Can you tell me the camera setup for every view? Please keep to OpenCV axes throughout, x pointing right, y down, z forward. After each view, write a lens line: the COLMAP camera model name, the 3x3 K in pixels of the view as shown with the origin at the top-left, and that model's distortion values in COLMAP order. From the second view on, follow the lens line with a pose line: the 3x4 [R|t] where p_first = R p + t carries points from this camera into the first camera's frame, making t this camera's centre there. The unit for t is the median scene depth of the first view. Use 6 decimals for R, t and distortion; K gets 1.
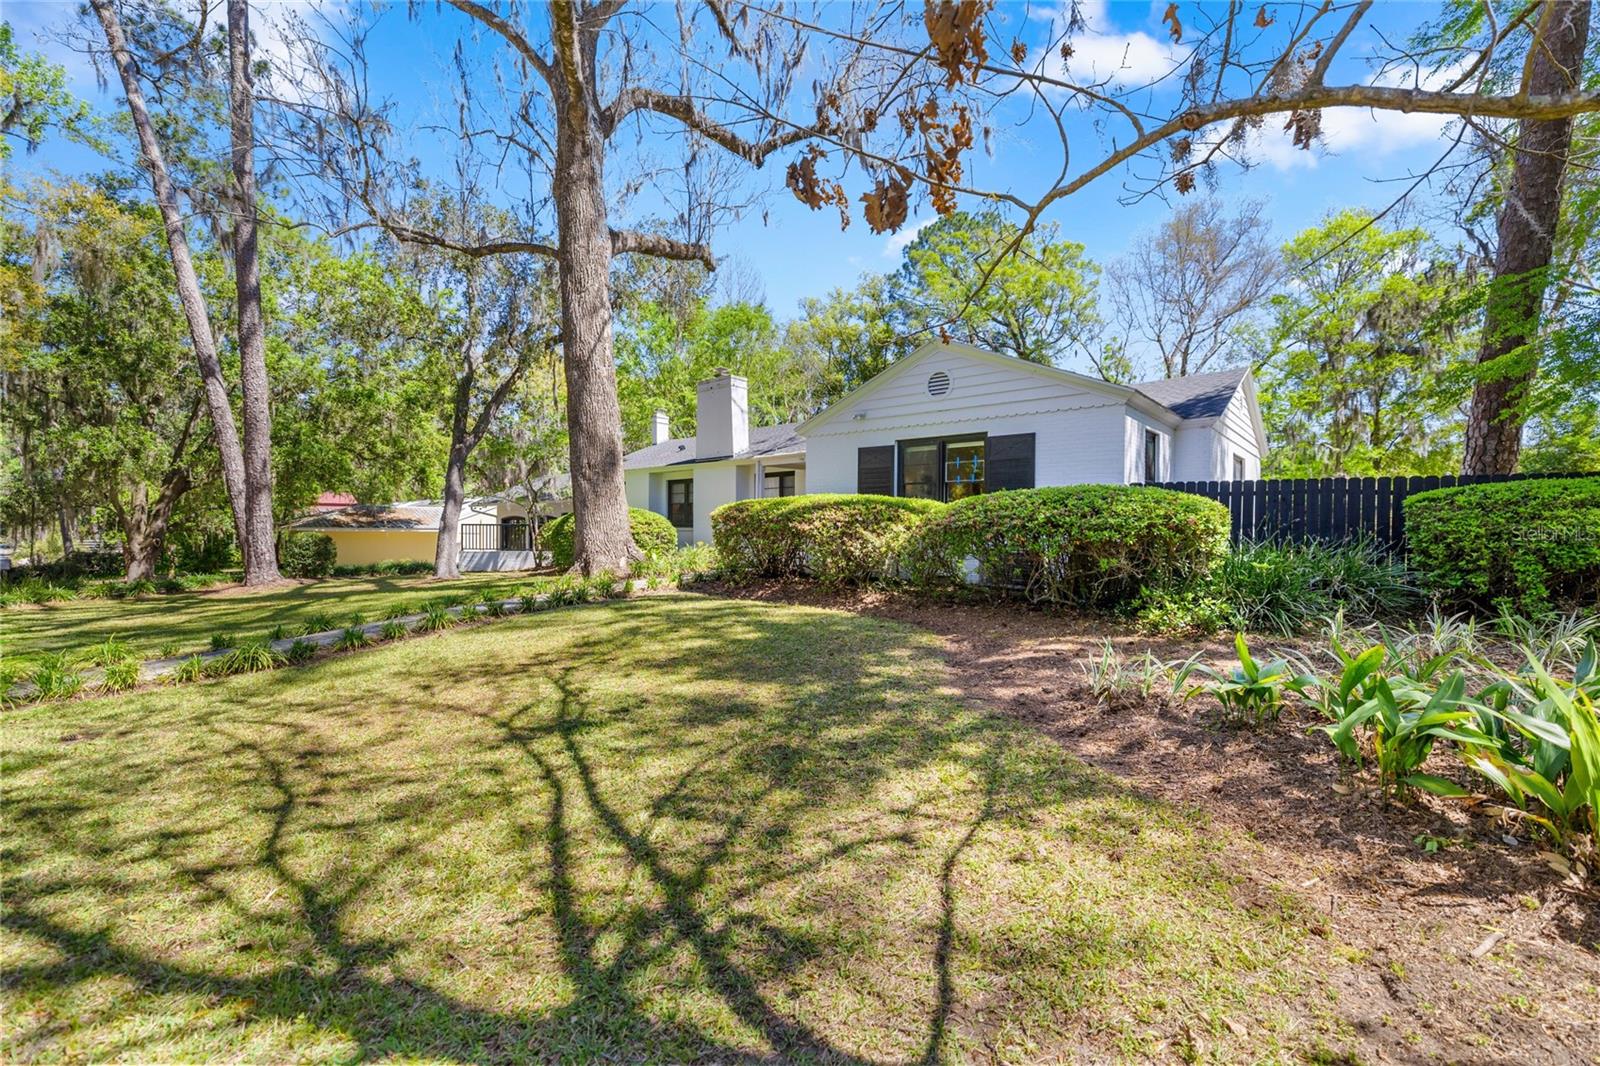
lens RADIAL K [[661.0, 0, 800.0], [0, 661.0, 533.0], [0, 0, 1]] dist [0.000426, 0.000057]
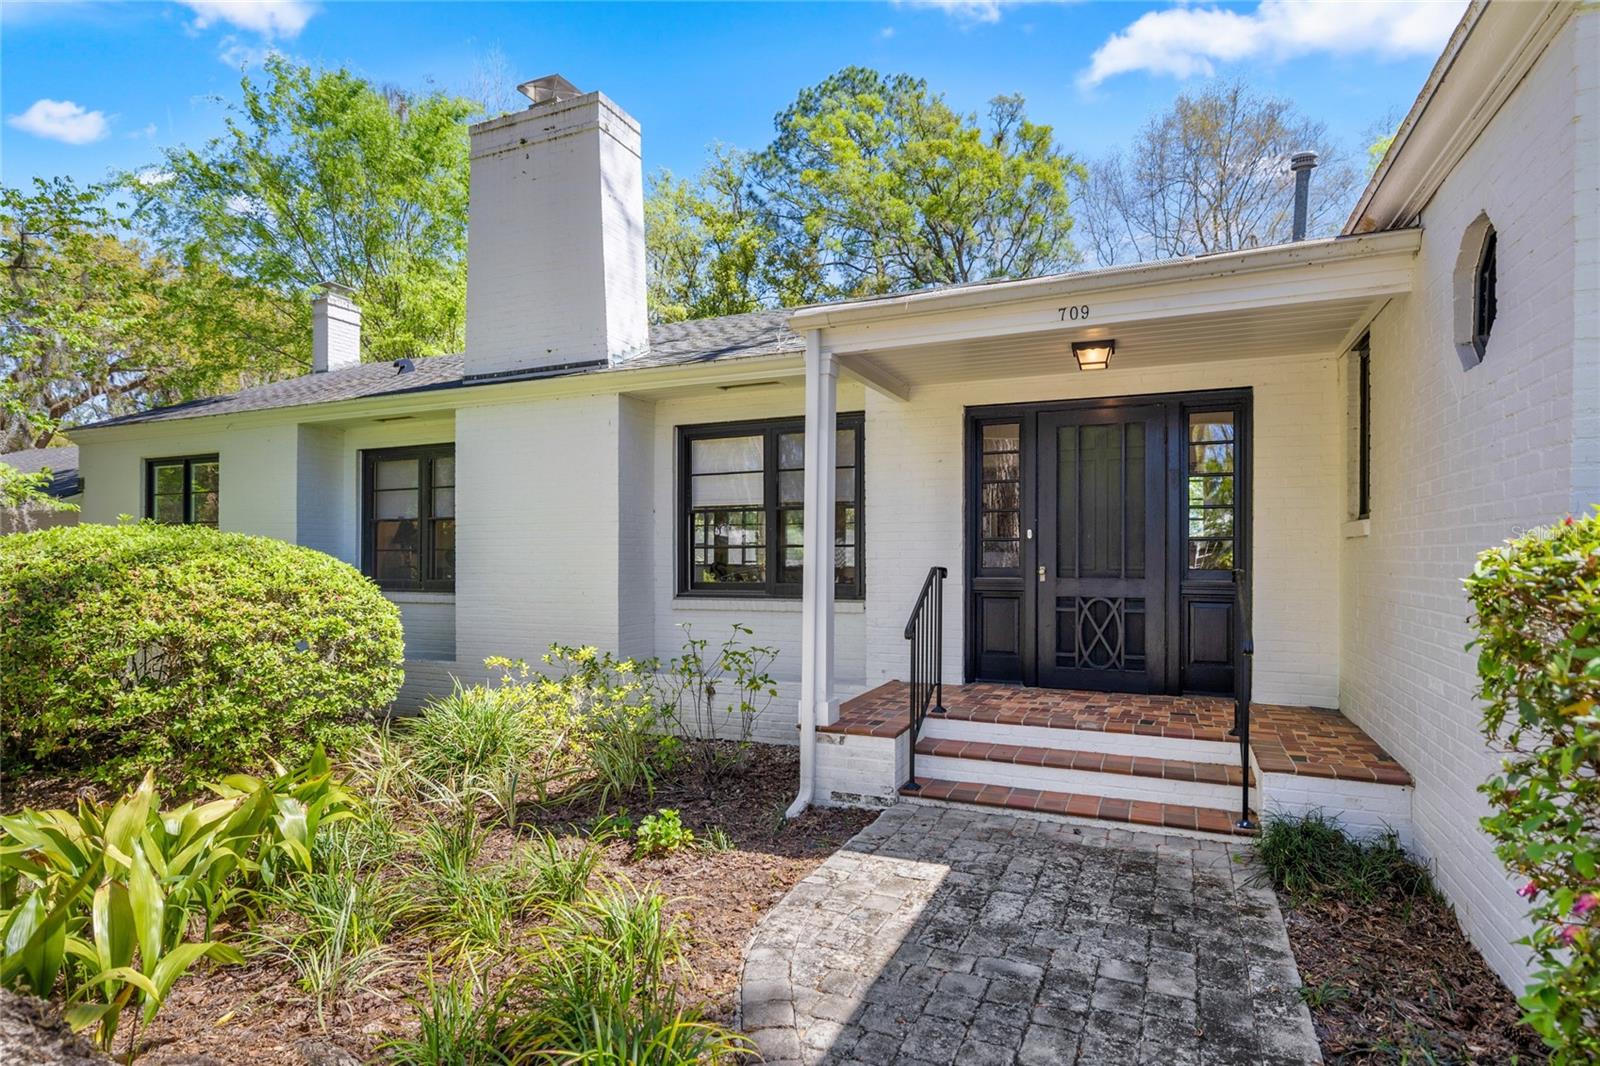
lens RADIAL K [[842.3, 0, 798.7], [0, 842.3, 564.6], [0, 0, 1]] dist [-0.006298, -0.000646]
pose [[0.956901, 0.000939, 0.290414, -0.125981], [0.000753, 0.999983, -0.005716, -0.022711], [-0.290415, 0.005688, 0.956884, 0.597047]]
